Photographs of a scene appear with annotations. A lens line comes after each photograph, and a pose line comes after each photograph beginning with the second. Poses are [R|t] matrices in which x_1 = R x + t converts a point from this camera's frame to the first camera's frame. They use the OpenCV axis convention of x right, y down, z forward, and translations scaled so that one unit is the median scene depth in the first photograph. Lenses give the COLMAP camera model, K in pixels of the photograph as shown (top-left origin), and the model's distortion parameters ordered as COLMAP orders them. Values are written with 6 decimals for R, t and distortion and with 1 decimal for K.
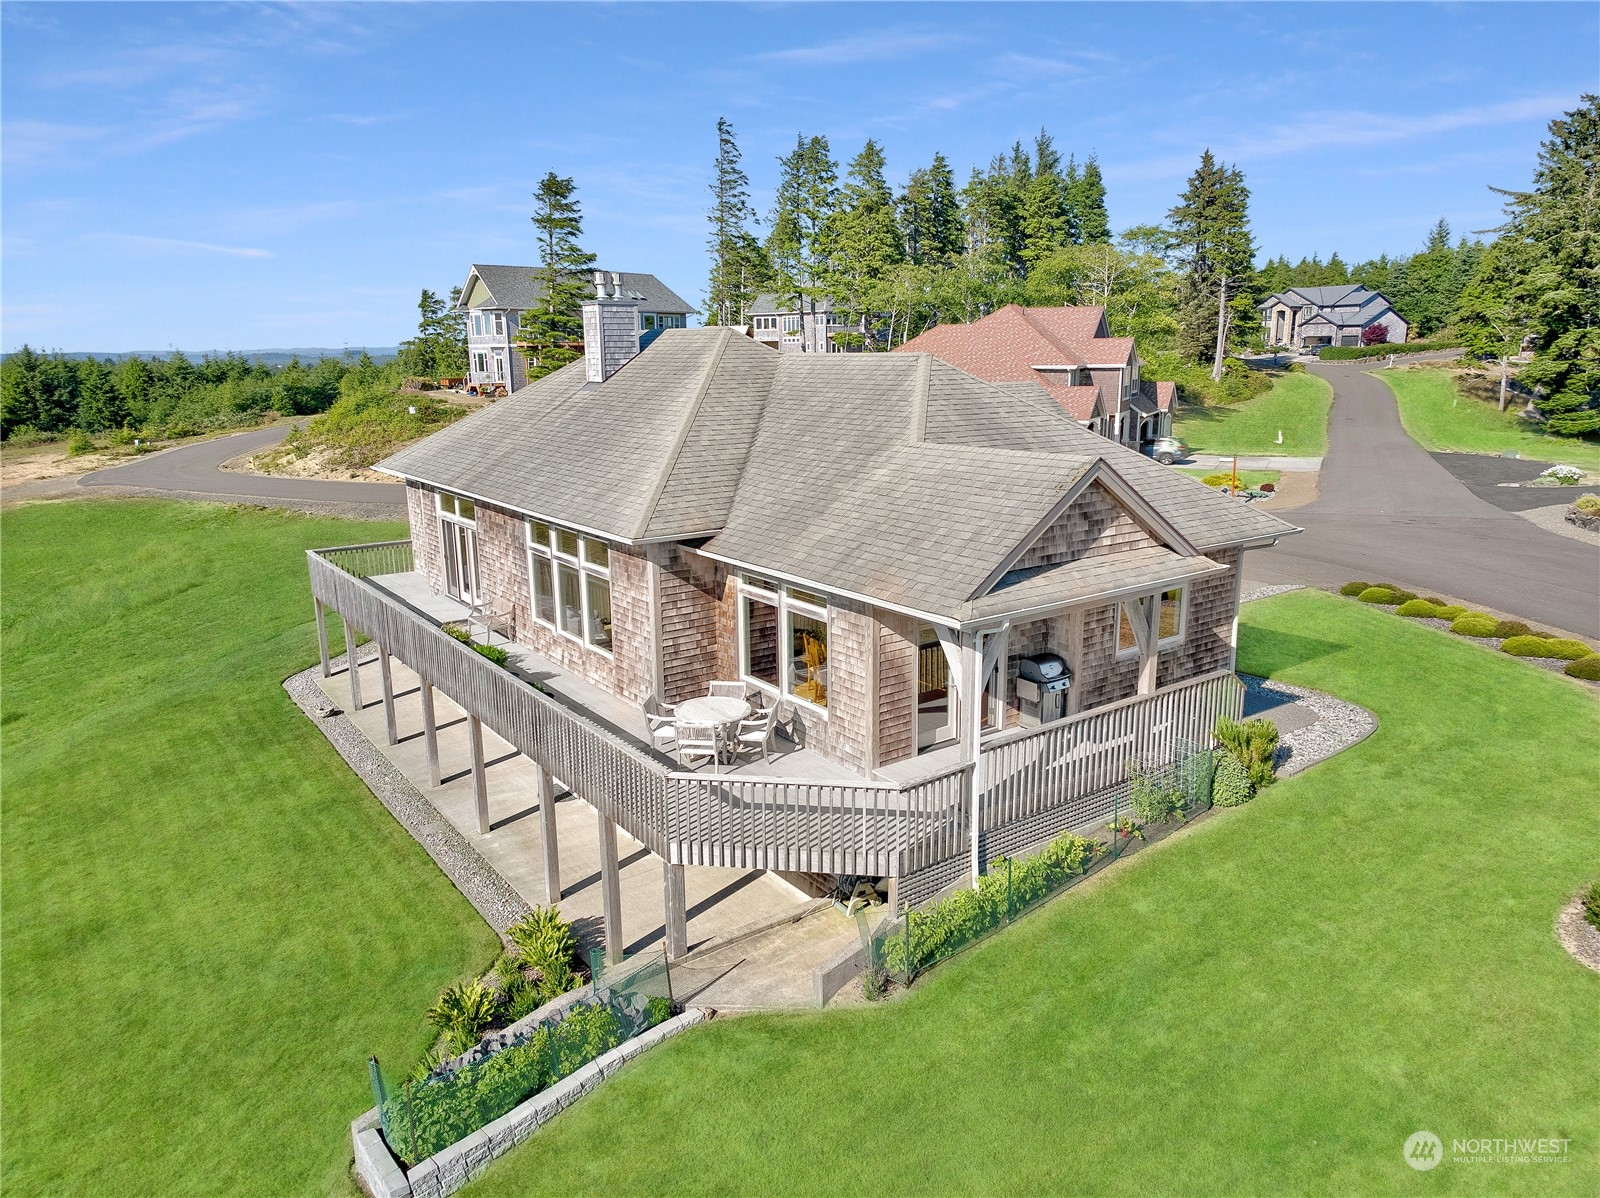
lens RADIAL K [[1082.8, 0, 800.0], [0, 1082.8, 599.0], [0, 0, 1]] dist [0.036134, -0.001959]
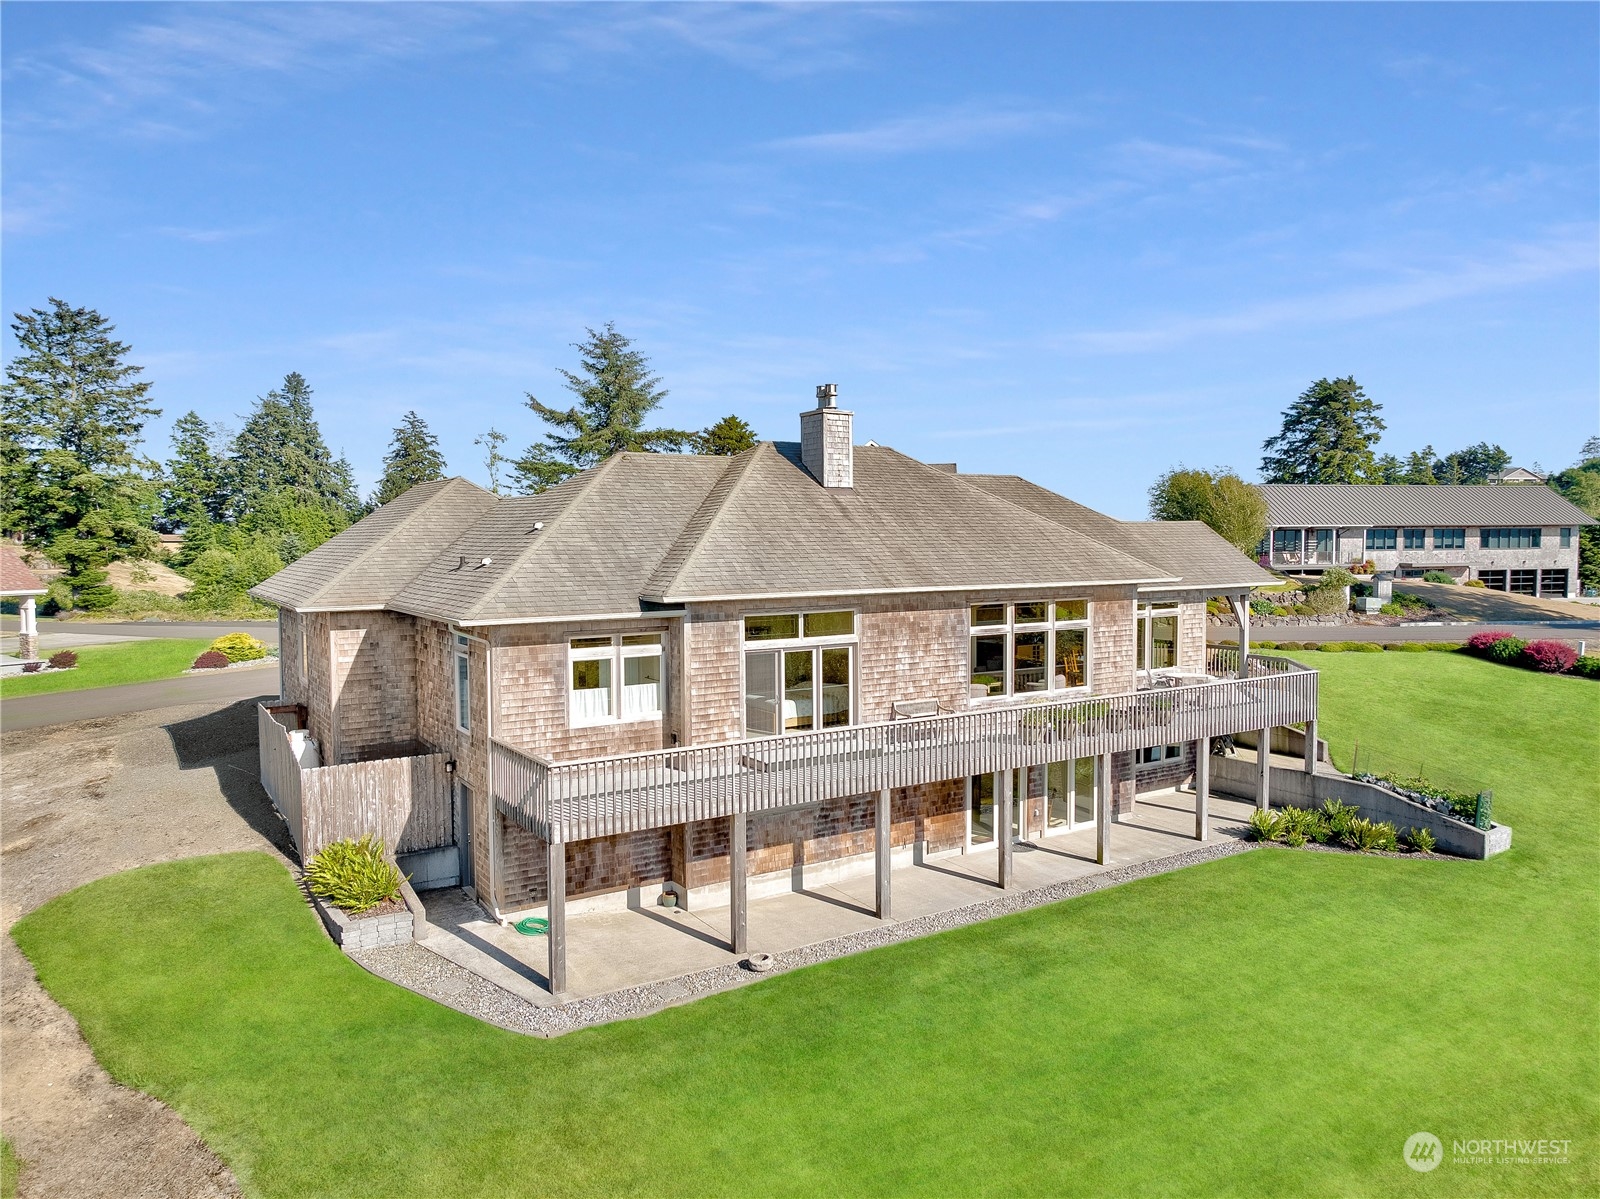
lens RADIAL K [[1082.8, 0, 800.0], [0, 1082.8, 599.5], [0, 0, 1]] dist [0.036134, -0.001959]
pose [[0.047592, -0.050562, 0.997586, -0.275583], [0.228991, 0.972672, 0.038374, -0.033270], [-0.972264, 0.226612, 0.057870, 0.226167]]
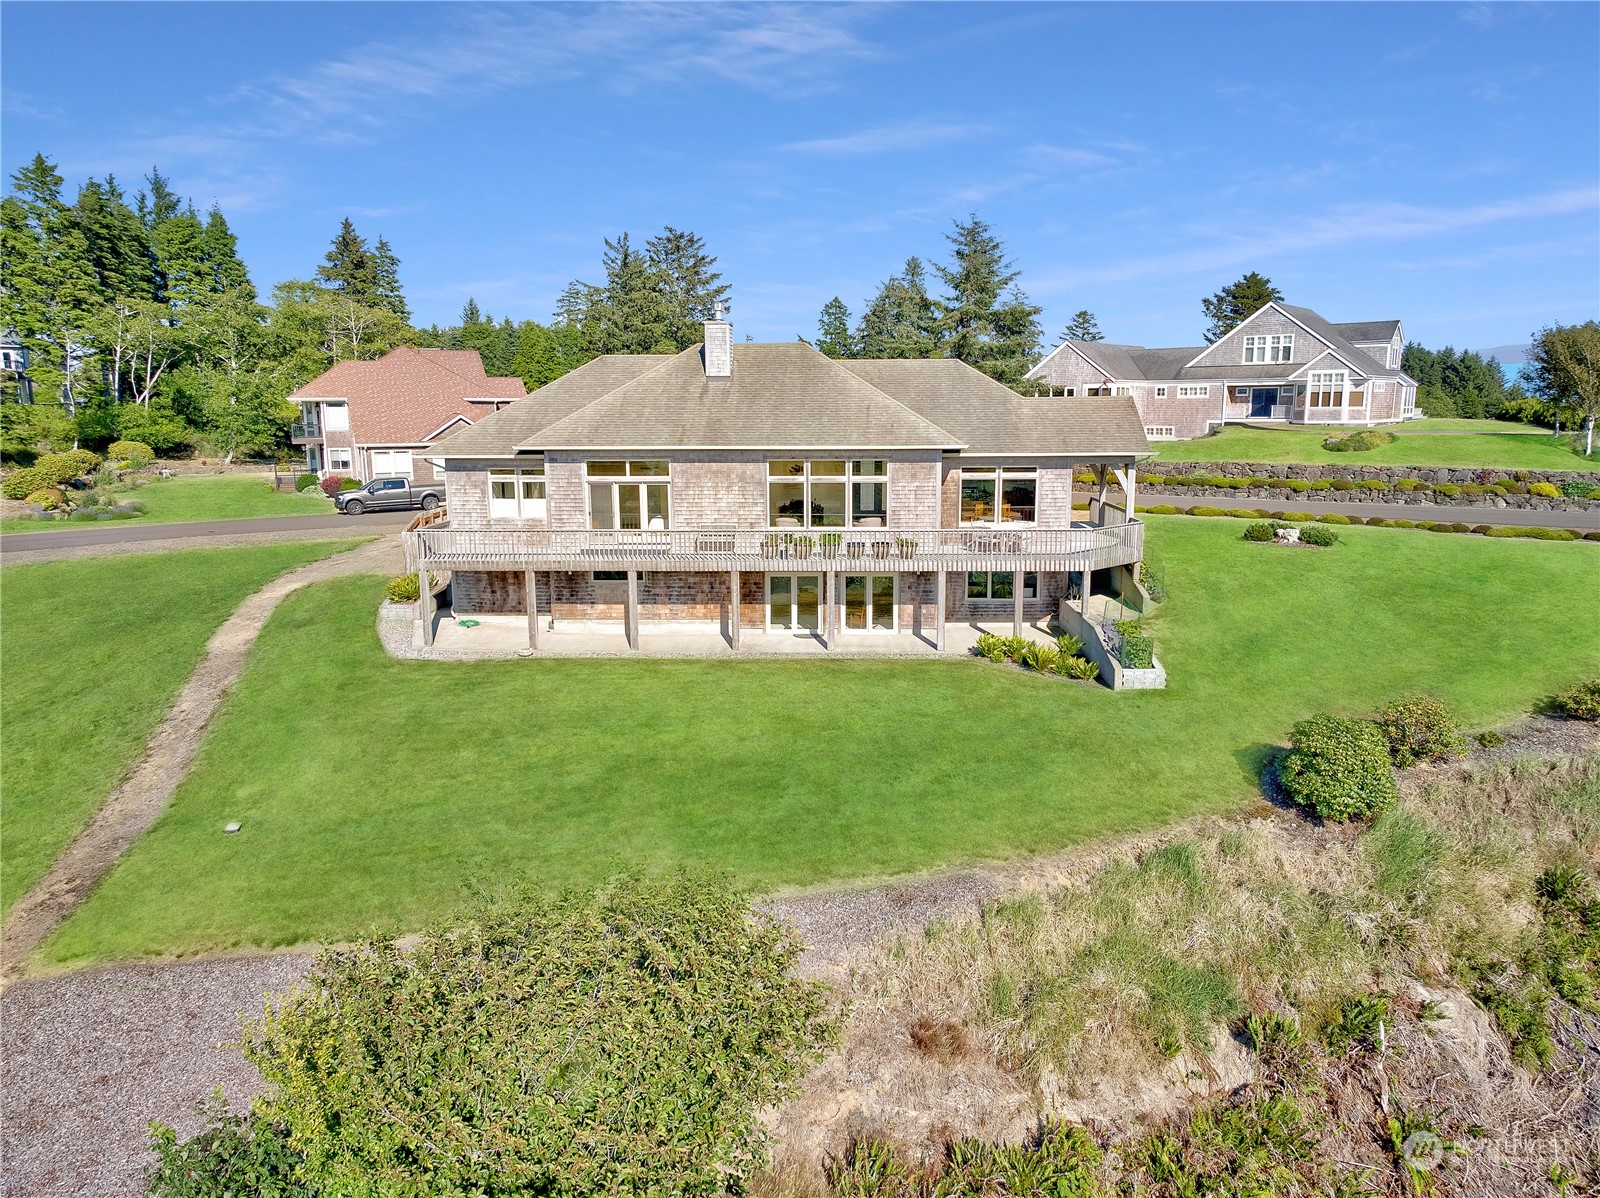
lens RADIAL K [[1082.8, 0, 800.0], [0, 1082.8, 599.0], [0, 0, 1]] dist [0.036134, -0.001959]
pose [[0.619697, -0.133625, 0.773382, -0.294746], [0.176154, 0.983940, 0.028857, 0.016791], [-0.764817, 0.118352, 0.633283, 0.002705]]
